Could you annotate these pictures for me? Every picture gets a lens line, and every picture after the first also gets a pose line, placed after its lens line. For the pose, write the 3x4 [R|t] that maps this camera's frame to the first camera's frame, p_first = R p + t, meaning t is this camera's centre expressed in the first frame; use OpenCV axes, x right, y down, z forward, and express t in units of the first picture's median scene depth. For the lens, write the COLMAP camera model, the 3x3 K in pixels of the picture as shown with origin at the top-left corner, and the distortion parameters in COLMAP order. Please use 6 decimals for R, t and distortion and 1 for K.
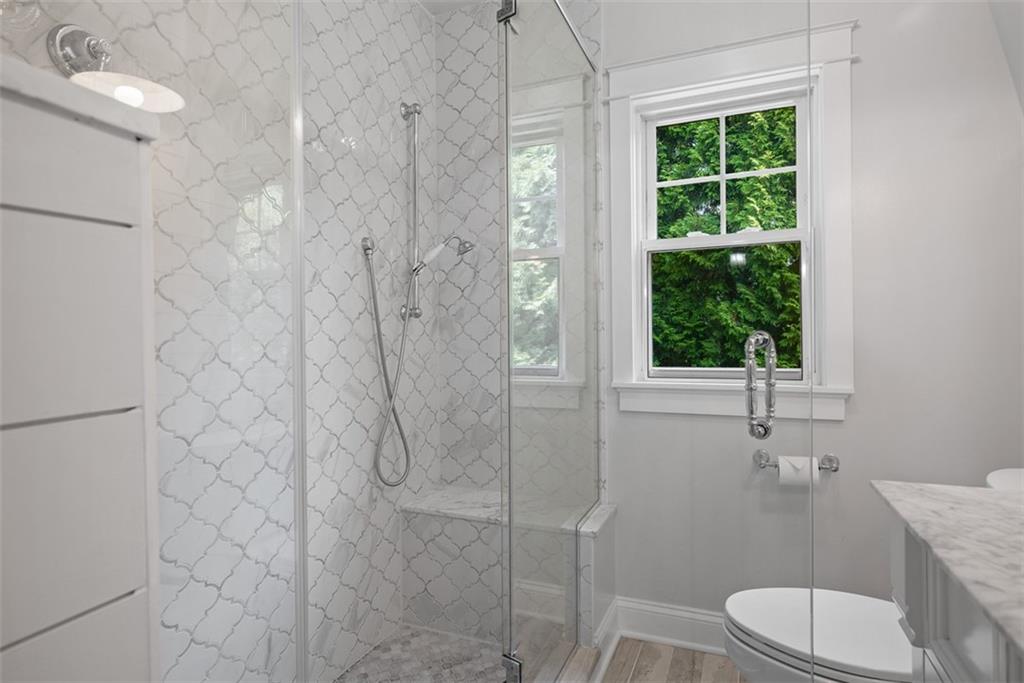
lens RADIAL K [[552.4, 0, 510.9], [0, 552.4, 341.3], [0, 0, 1]] dist [-0.006739, 0.000424]
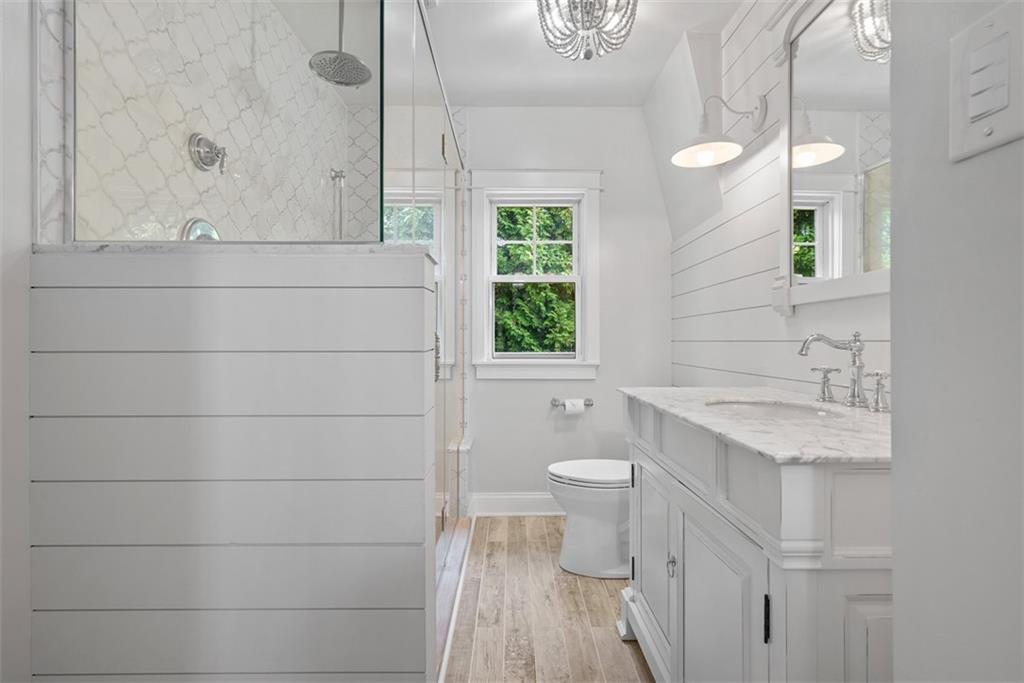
lens RADIAL K [[474.9, 0, 513.3], [0, 474.9, 341.6], [0, 0, 1]] dist [0.001955, 0.000061]
pose [[0.917683, 0.007134, 0.397250, -0.259470], [-0.007610, 0.999971, -0.000377, 0.014059], [-0.397241, -0.002677, 0.917710, -0.331288]]
